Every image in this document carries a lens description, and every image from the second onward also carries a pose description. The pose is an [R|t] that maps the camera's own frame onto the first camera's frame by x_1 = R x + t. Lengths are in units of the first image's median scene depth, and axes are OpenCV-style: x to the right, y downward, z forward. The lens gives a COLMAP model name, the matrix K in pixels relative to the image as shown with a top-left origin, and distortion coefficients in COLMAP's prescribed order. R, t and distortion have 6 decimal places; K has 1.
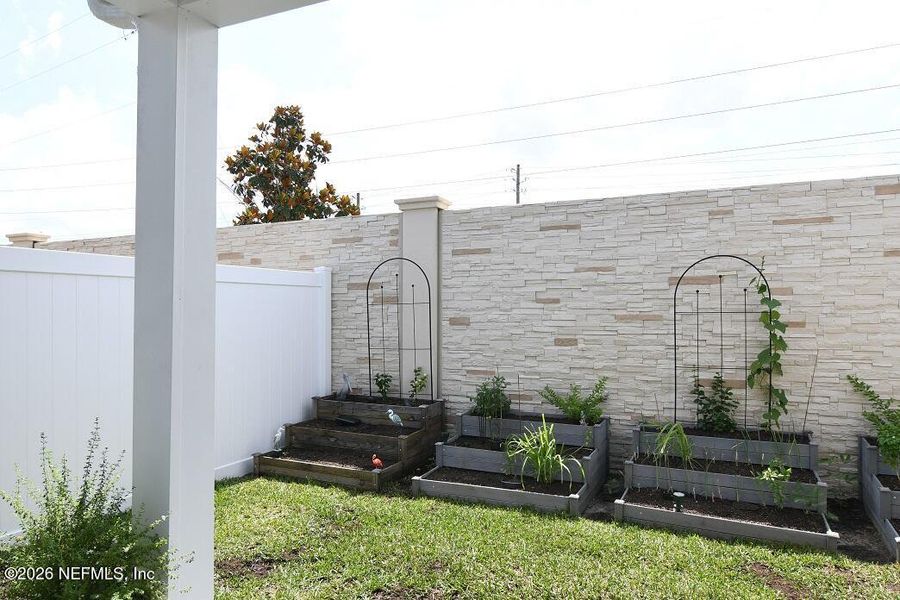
lens RADIAL K [[623.9, 0, 446.8], [0, 623.9, 299.2], [0, 0, 1]] dist [-0.012084, -0.010893]
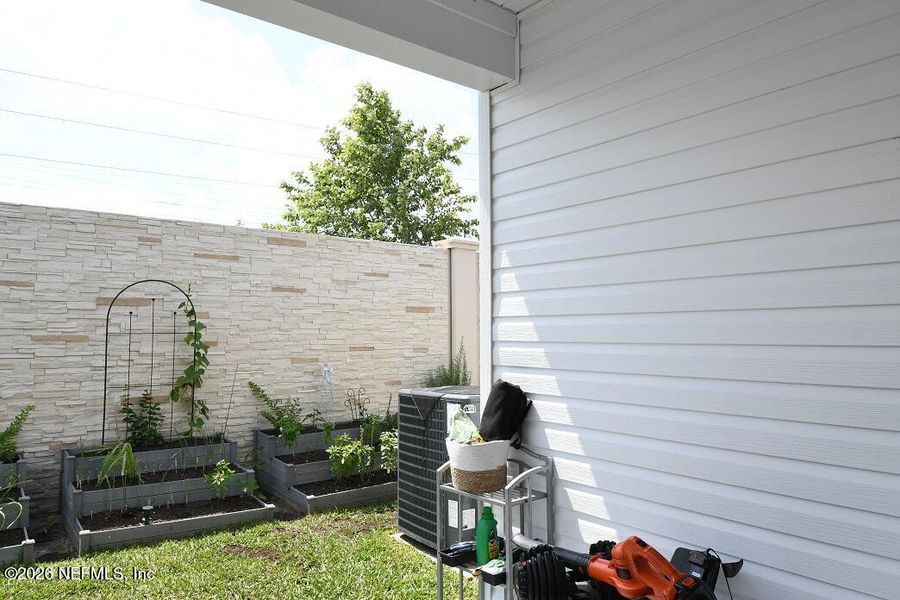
lens RADIAL K [[623.9, 0, 447.1], [0, 623.9, 299.9], [0, 0, 1]] dist [-0.012084, -0.010893]
pose [[0.431675, 0.050284, 0.900626, -0.310631], [-0.020001, 0.998733, -0.046175, 0.003236], [-0.901807, 0.001919, 0.432134, 0.081955]]
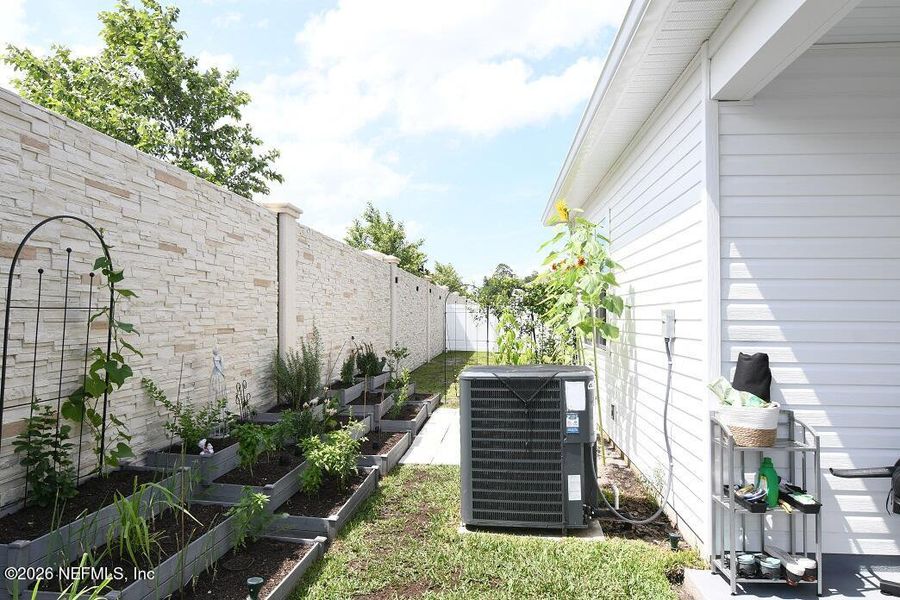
lens RADIAL K [[623.9, 0, 450.2], [0, 623.9, 303.6], [0, 0, 1]] dist [-0.012084, -0.010893]
pose [[-0.366167, 0.017113, 0.930392, -0.280793], [-0.026609, 0.999229, -0.028851, 0.025032], [-0.930168, -0.035321, -0.365430, 0.880053]]
